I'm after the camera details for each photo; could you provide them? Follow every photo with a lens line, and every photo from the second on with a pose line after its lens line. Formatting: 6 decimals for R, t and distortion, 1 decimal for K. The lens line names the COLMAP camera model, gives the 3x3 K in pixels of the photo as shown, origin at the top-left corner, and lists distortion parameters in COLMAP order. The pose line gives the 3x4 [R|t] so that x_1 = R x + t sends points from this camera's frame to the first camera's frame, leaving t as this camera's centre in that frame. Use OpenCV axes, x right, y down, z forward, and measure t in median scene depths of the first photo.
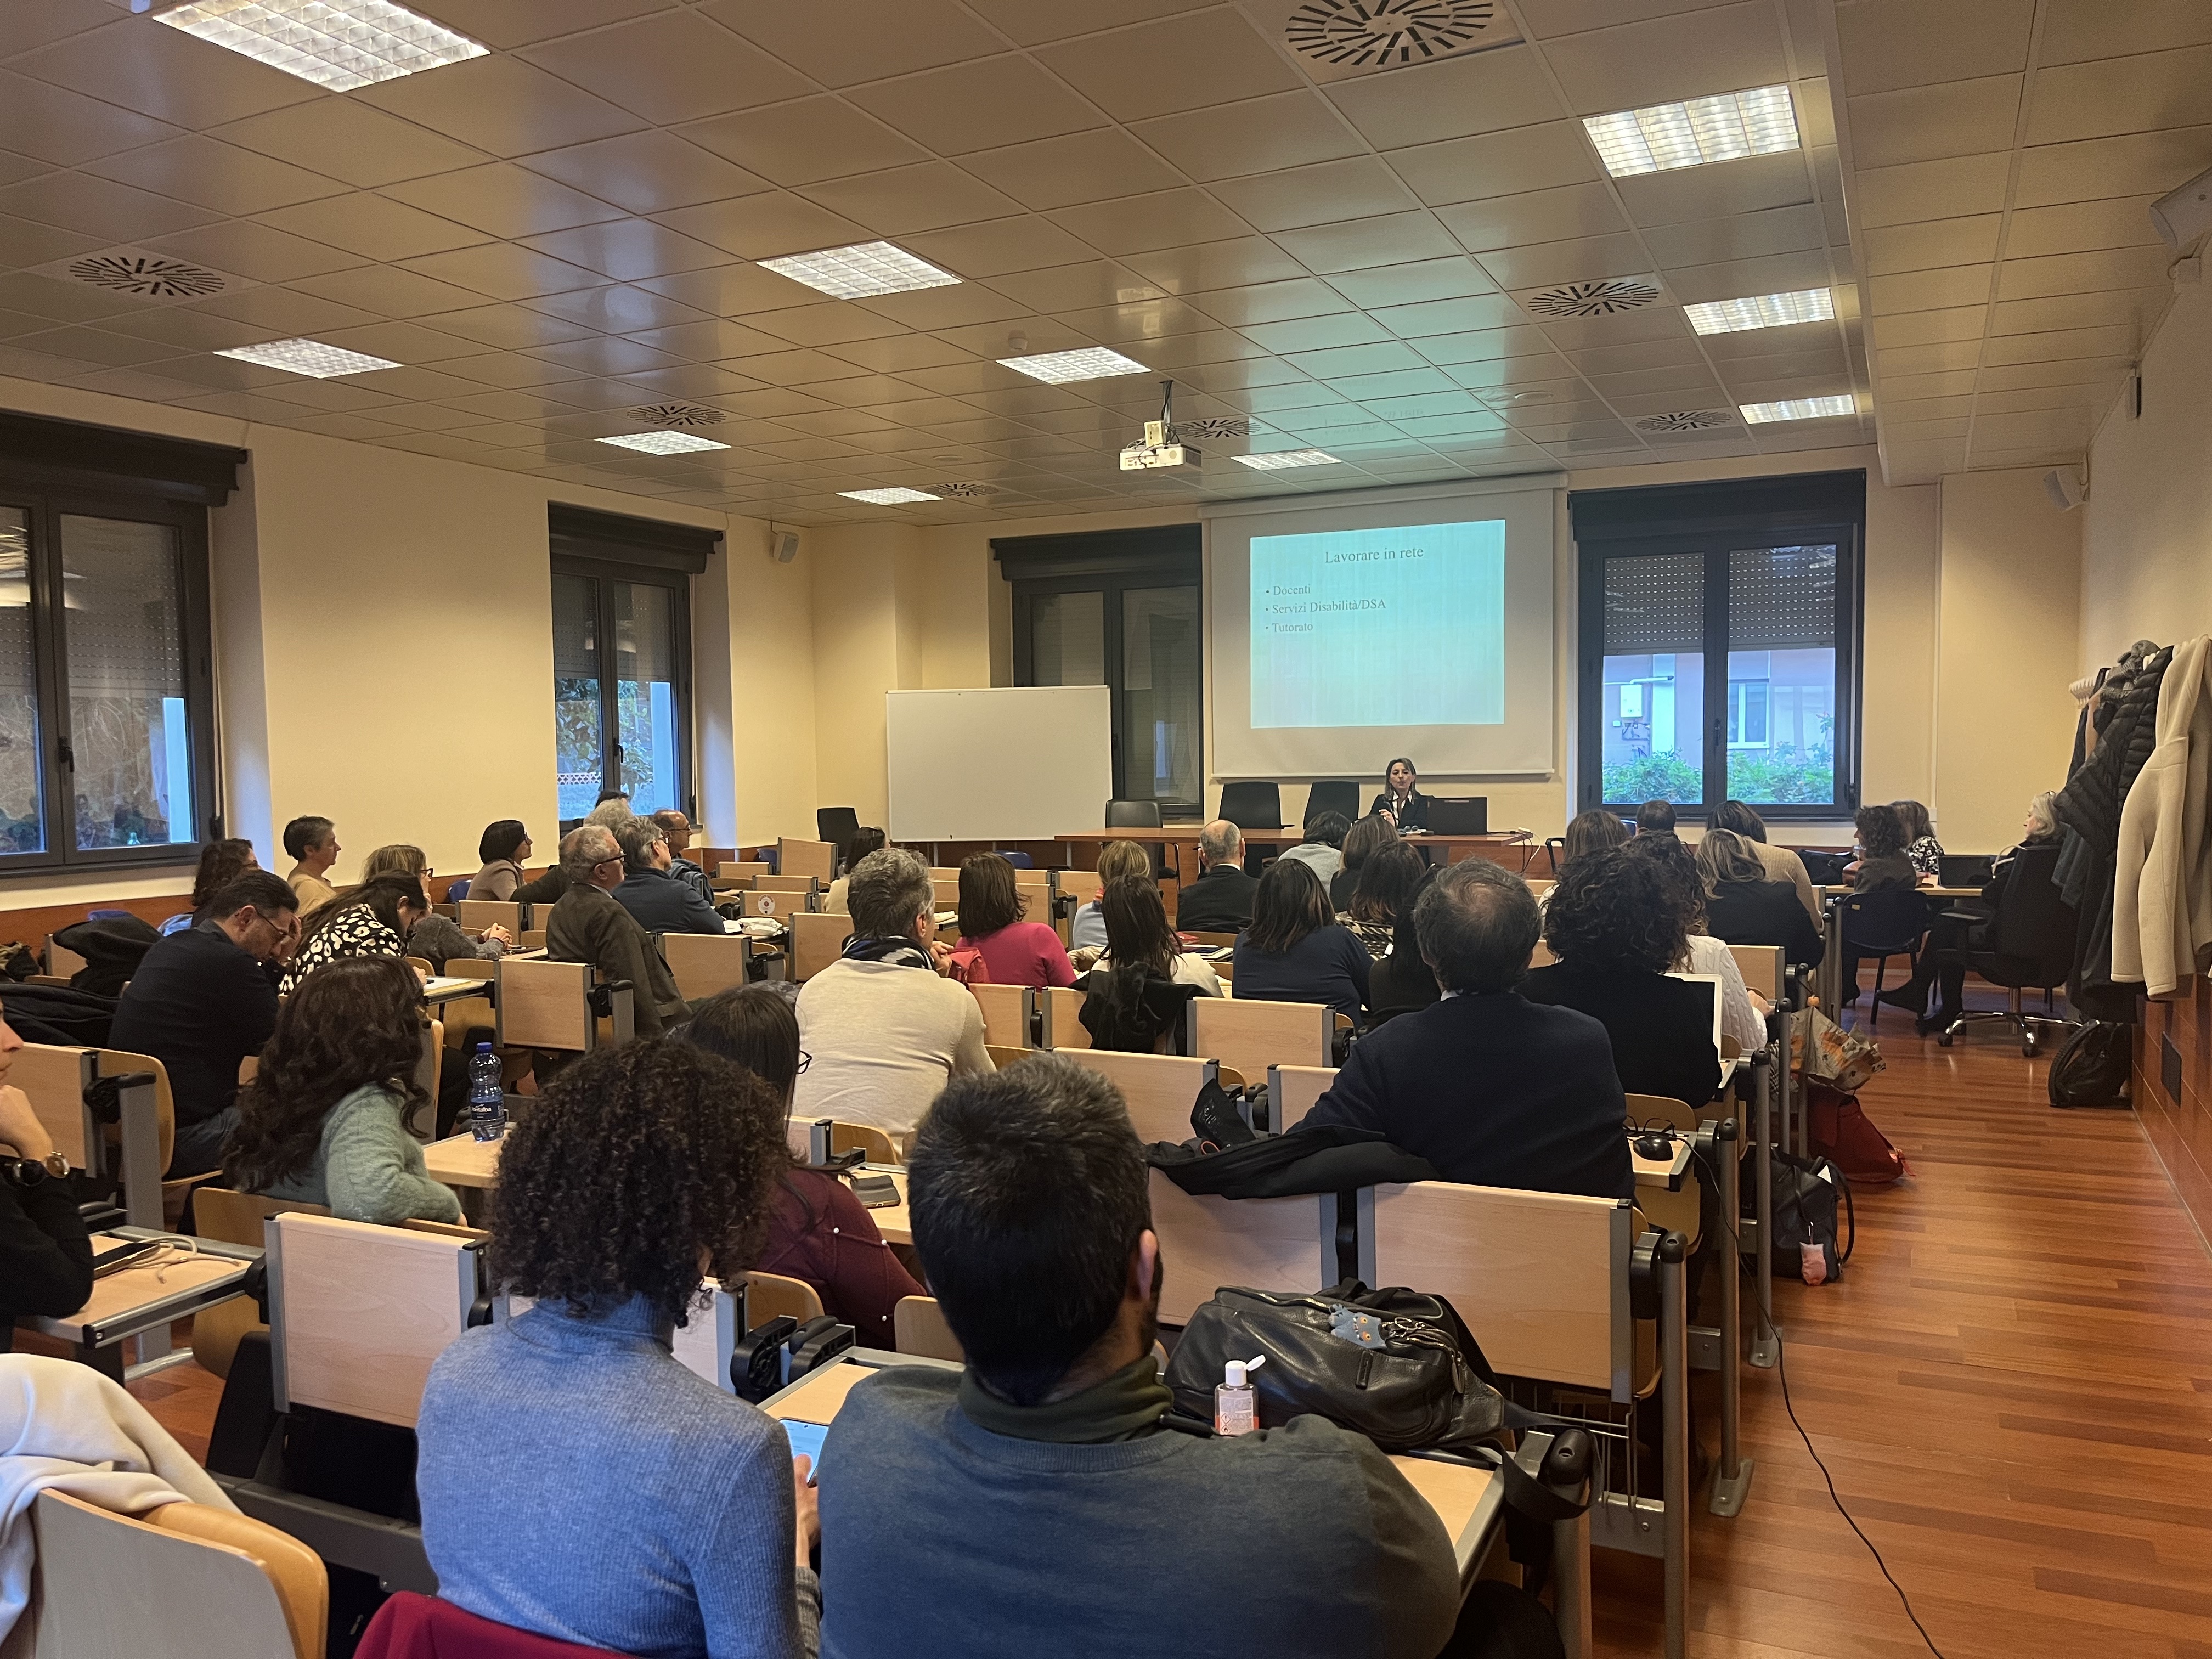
lens RADIAL K [[1672.4, 0, 1114.2], [0, 1672.4, 840.3], [0, 0, 1]] dist [-0.032941, -0.012663]
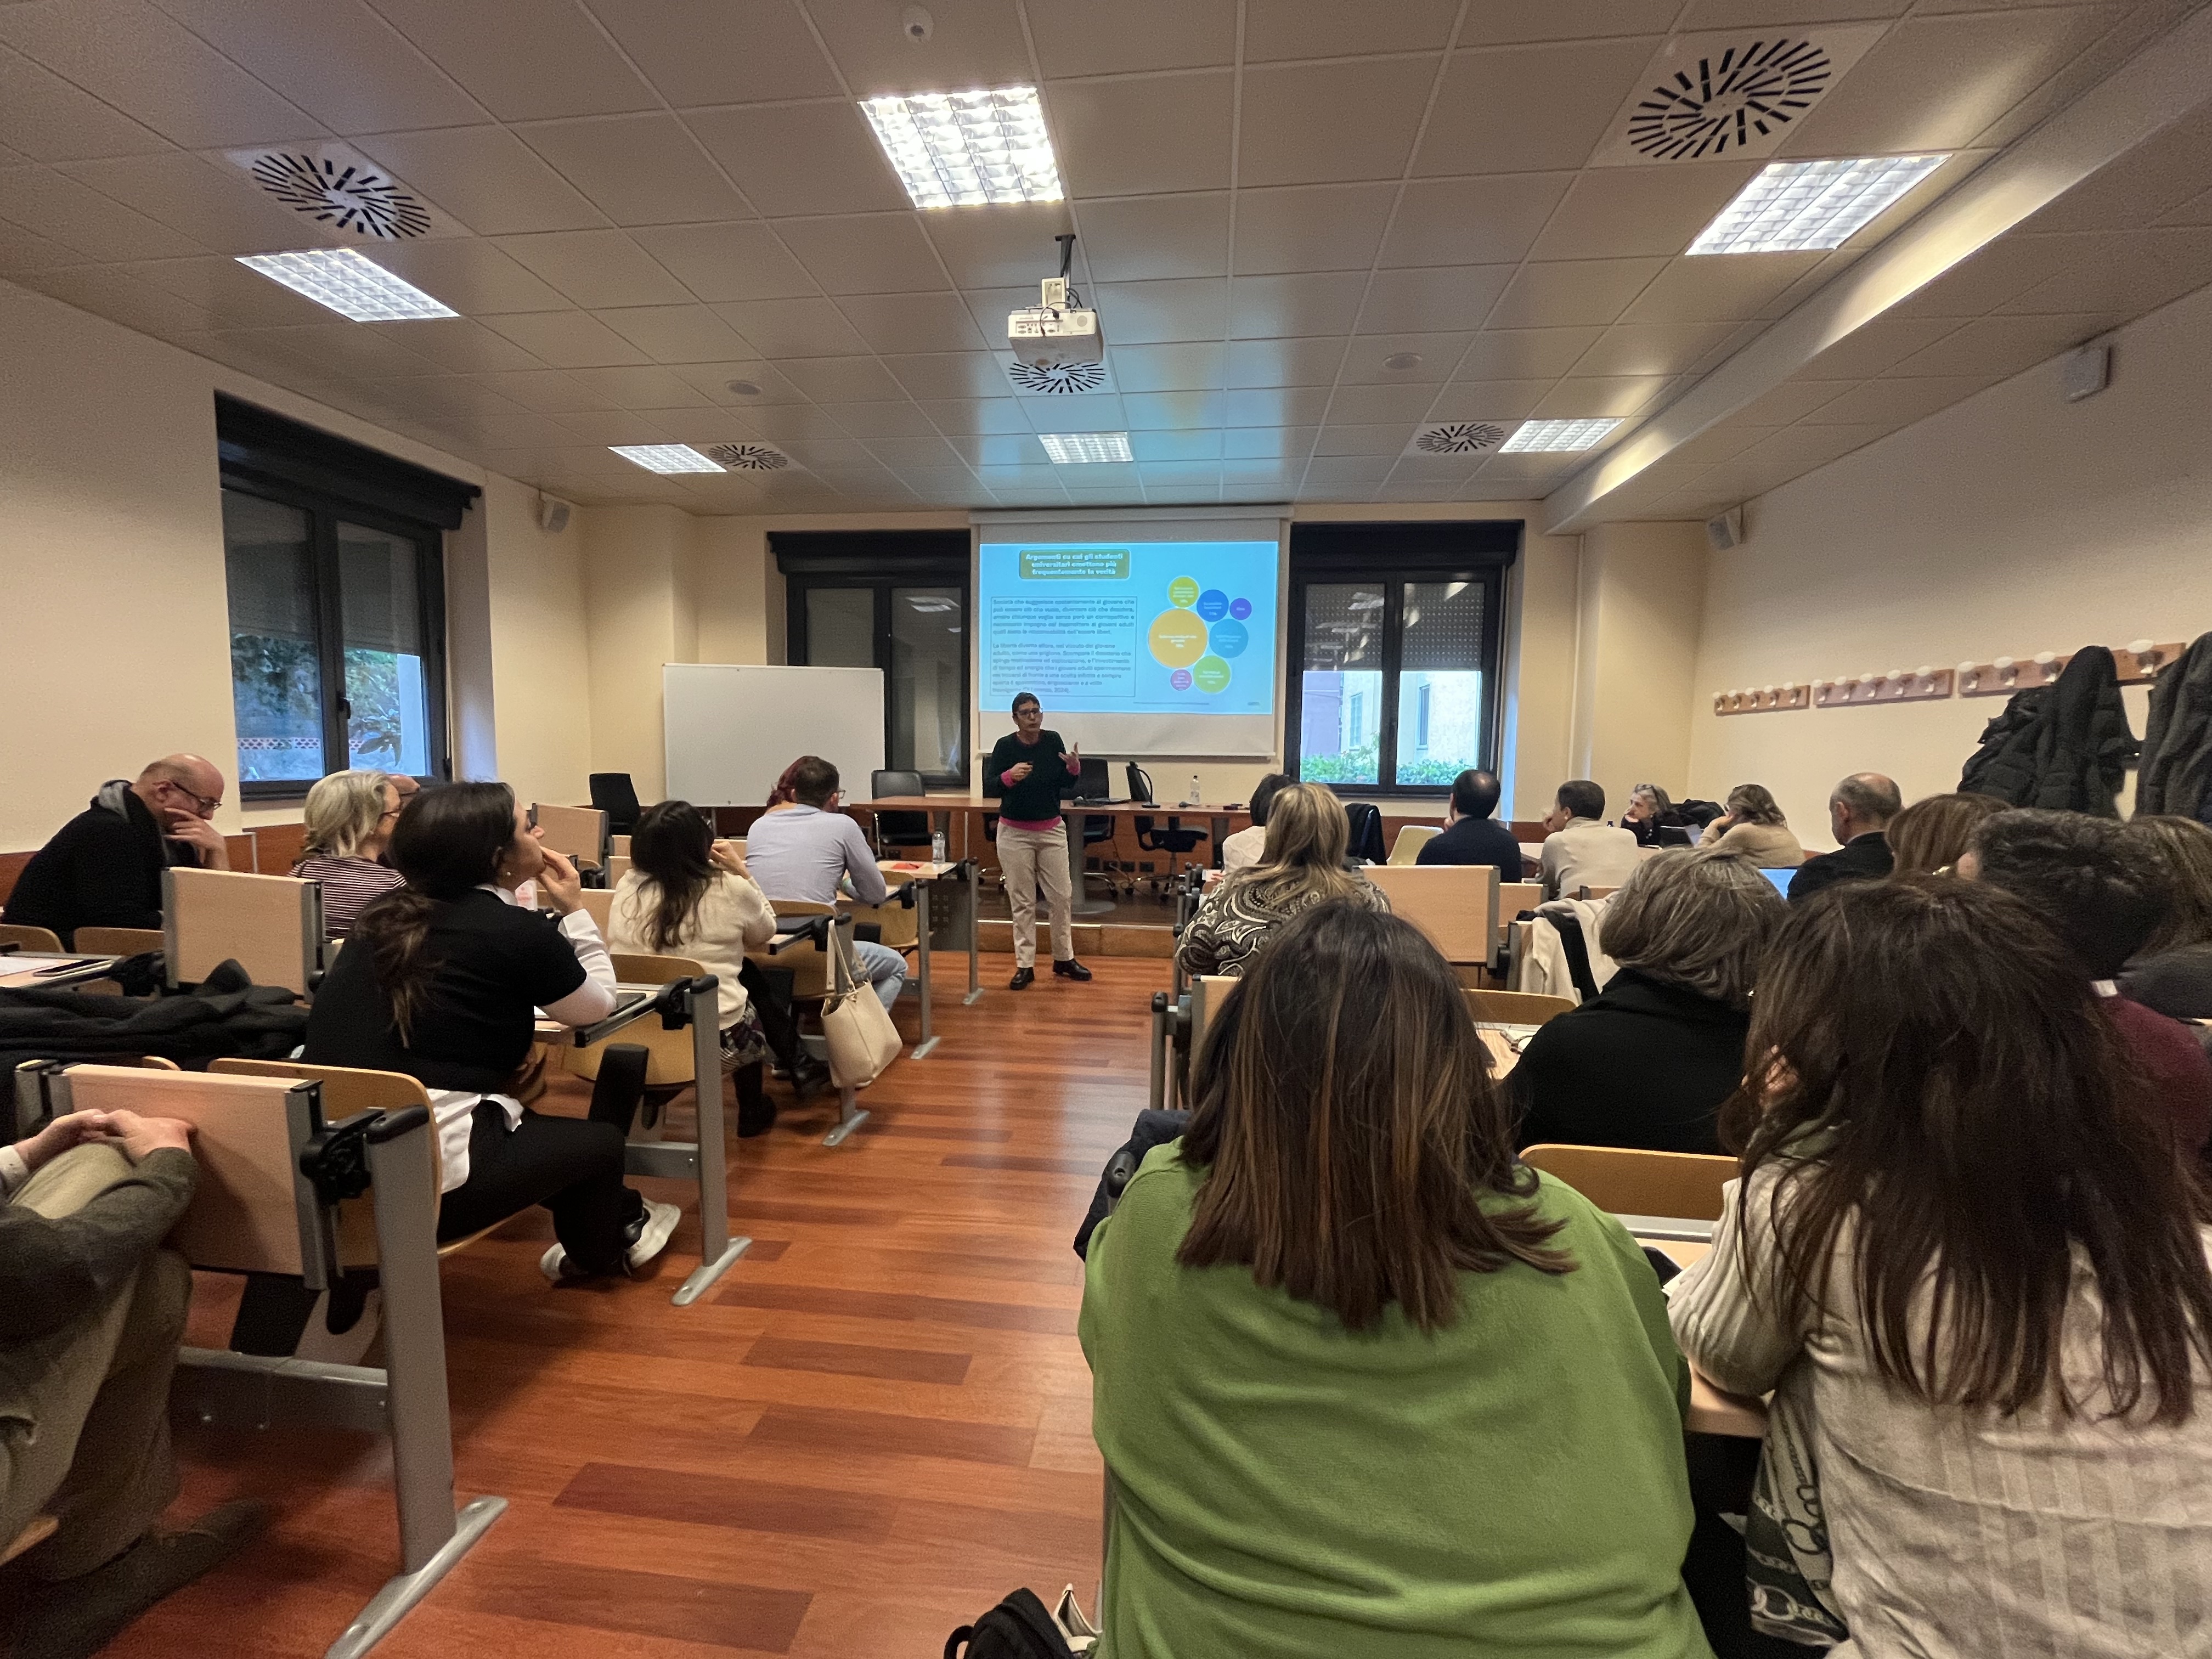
lens RADIAL K [[884.2, 0, 1099.6], [0, 884.2, 822.5], [0, 0, 1]] dist [-0.017359, -0.000033]
pose [[0.946800, 0.004005, 0.321799, -0.054048], [-0.015089, 0.999375, 0.031955, -0.010343], [-0.321470, -0.035111, 0.946269, 0.389150]]
